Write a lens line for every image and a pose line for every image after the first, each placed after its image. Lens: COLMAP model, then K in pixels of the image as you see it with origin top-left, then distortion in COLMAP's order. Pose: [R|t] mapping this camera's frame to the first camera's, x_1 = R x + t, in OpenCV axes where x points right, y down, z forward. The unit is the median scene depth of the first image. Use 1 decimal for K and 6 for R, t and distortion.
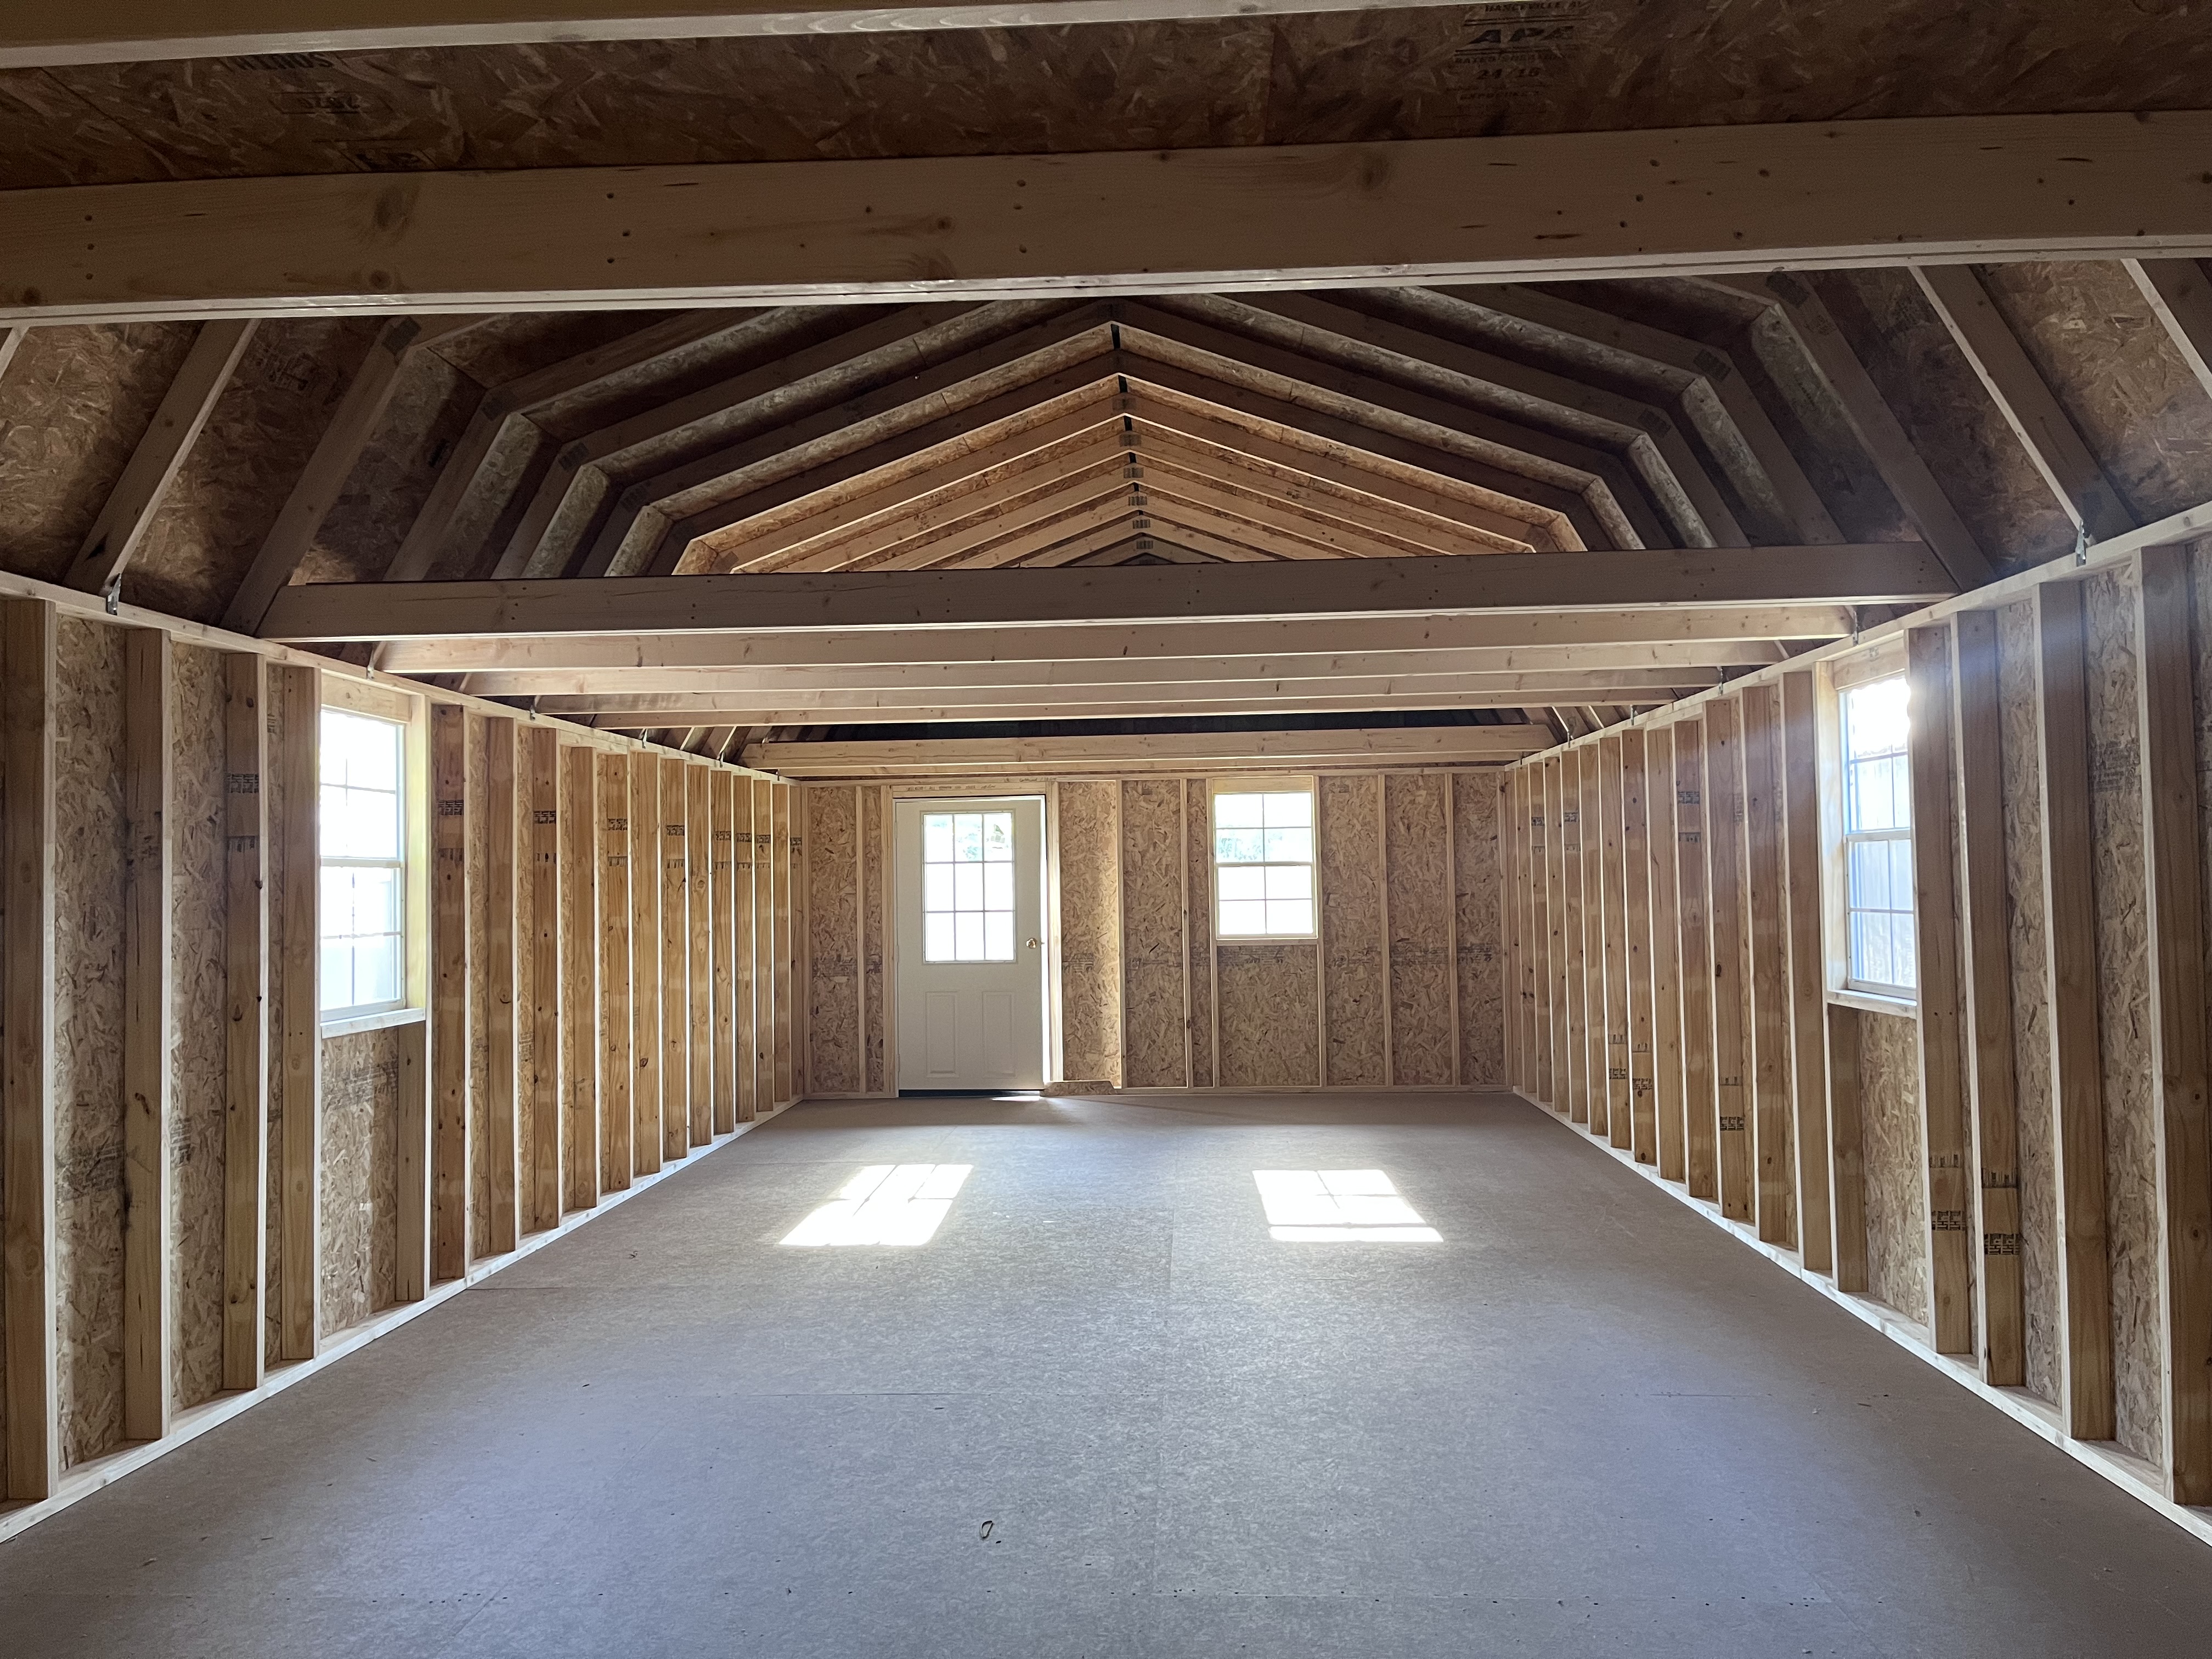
lens RADIAL K [[1662.0, 0, 1106.0], [0, 1662.0, 829.5], [0, 0, 1]] dist [0.077975, -0.095201]
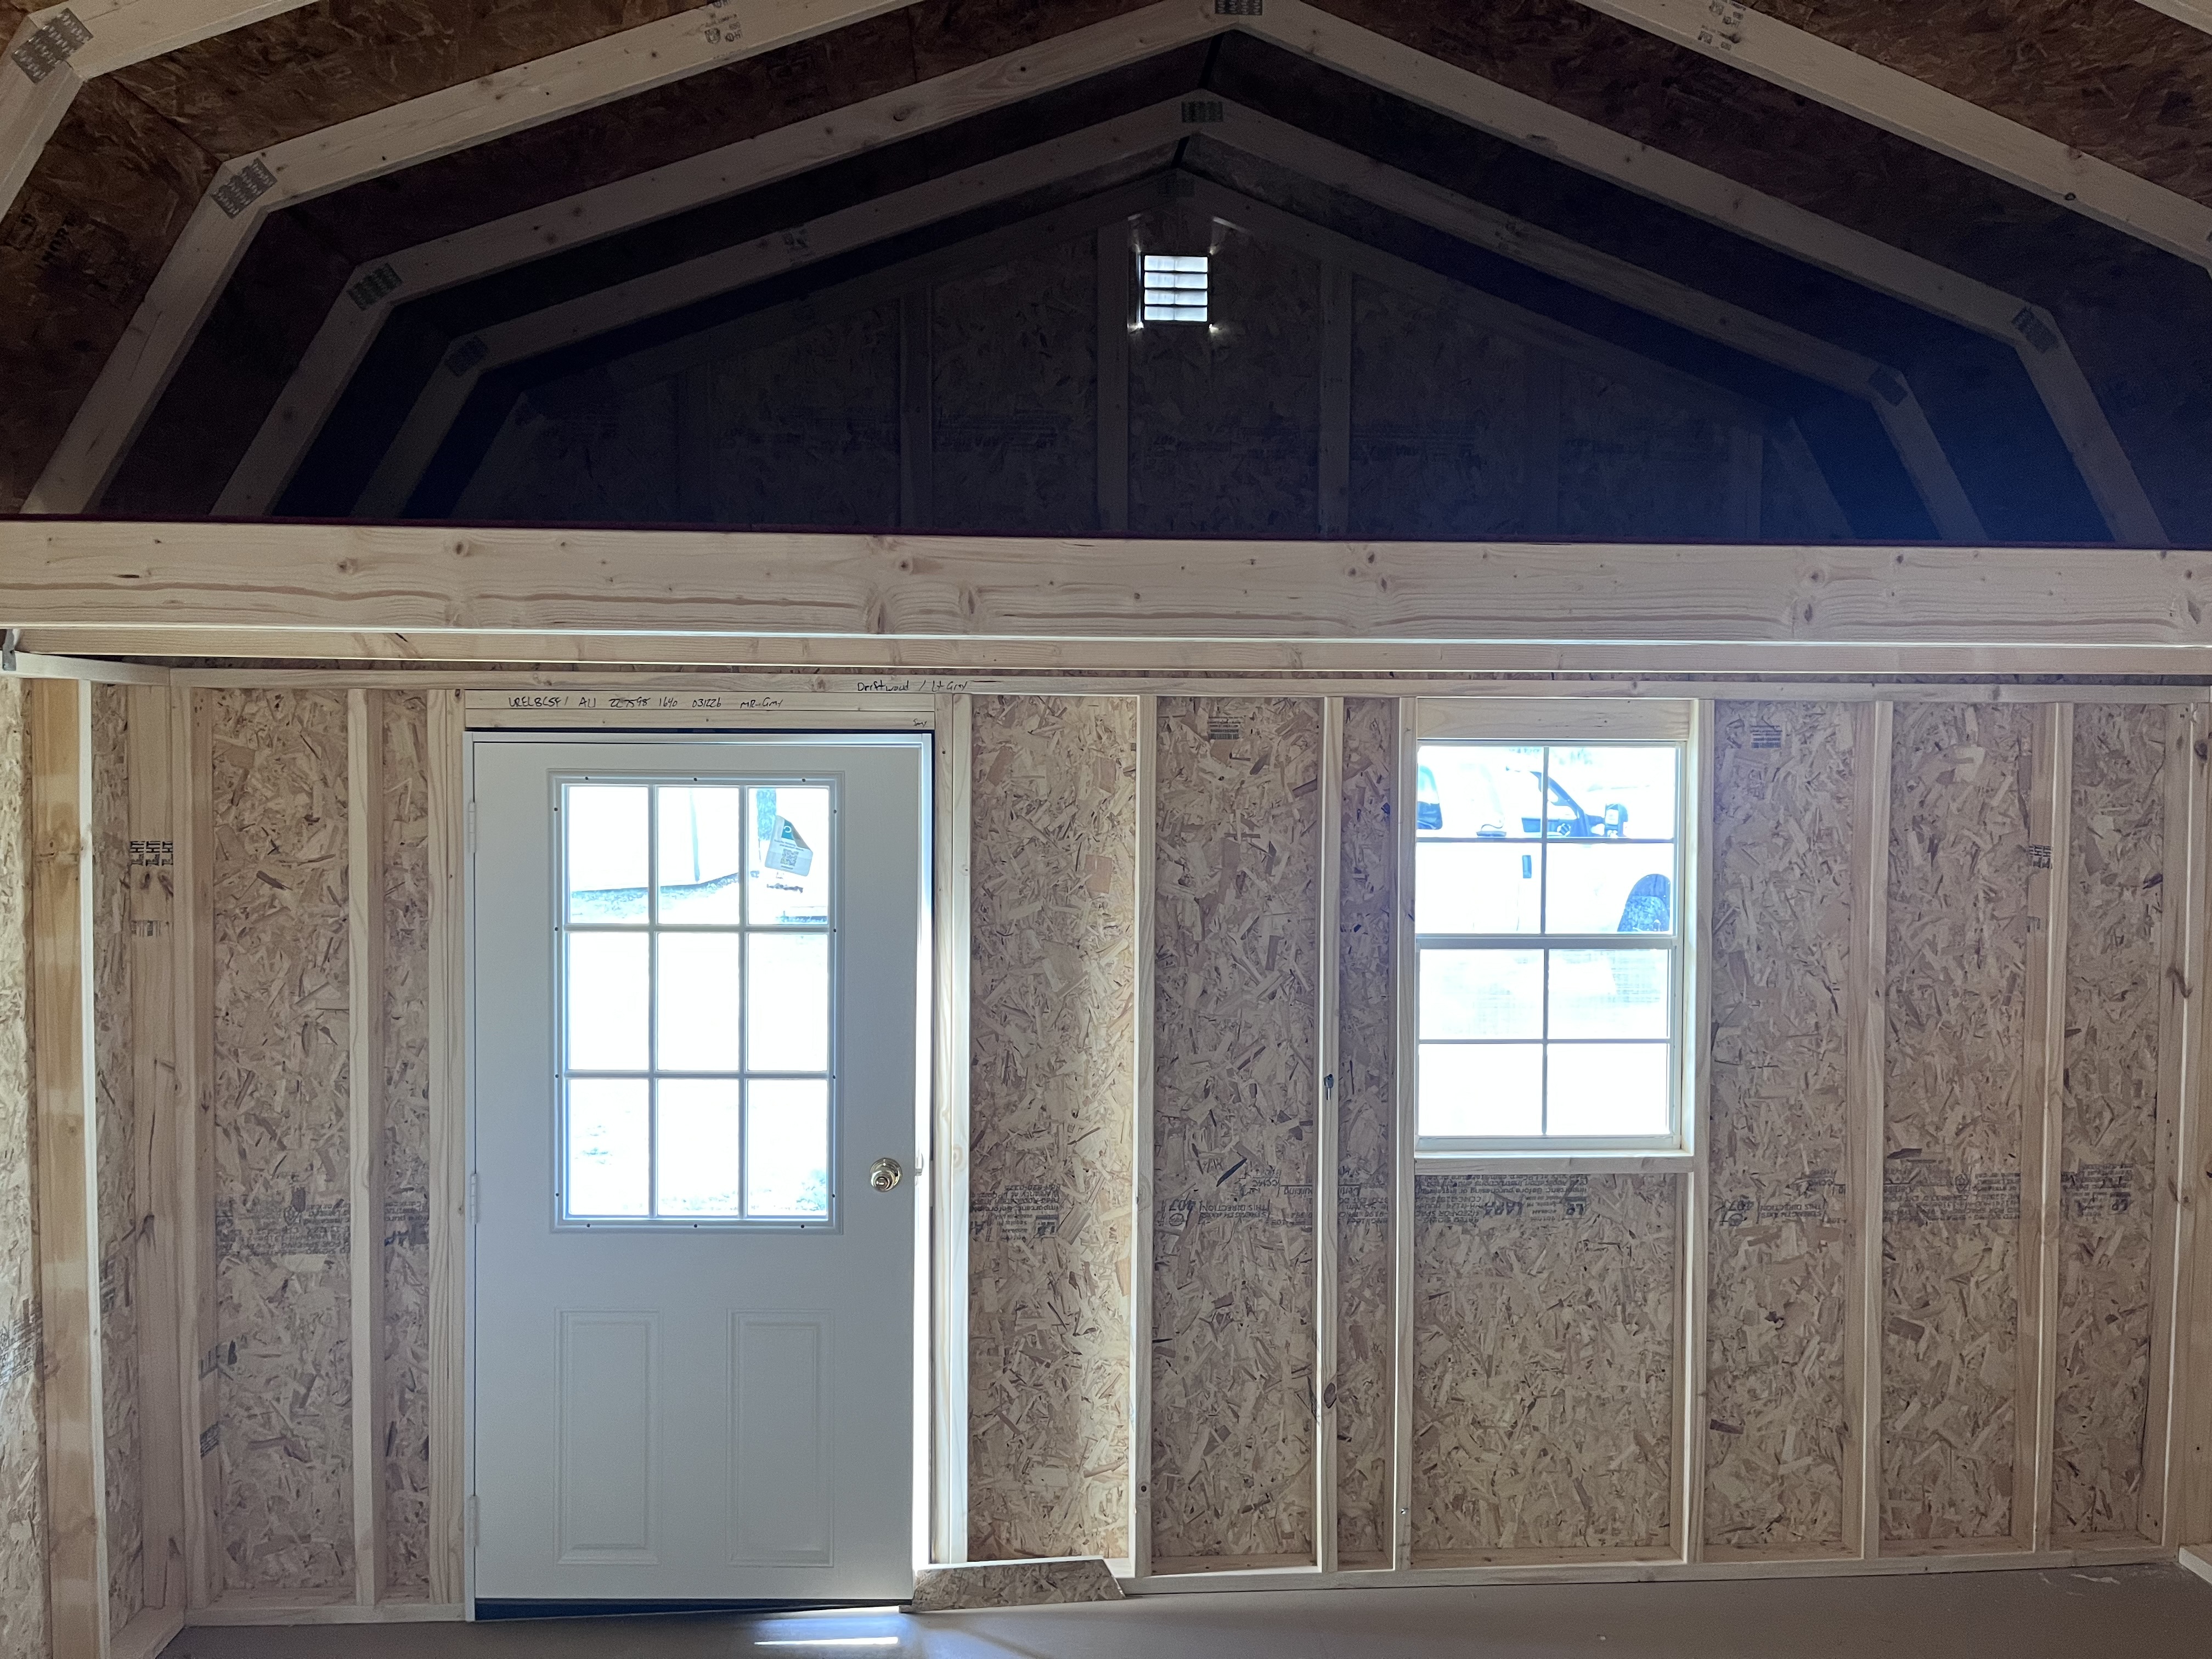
lens RADIAL K [[1671.8, 0, 1110.8], [0, 1671.8, 823.6], [0, 0, 1]] dist [0.083253, -0.146301]
pose [[0.990679, 0.018806, 0.134914, -0.046447], [-0.028030, 0.997373, 0.066800, -0.026073], [-0.133303, -0.069959, 0.988603, 0.657509]]
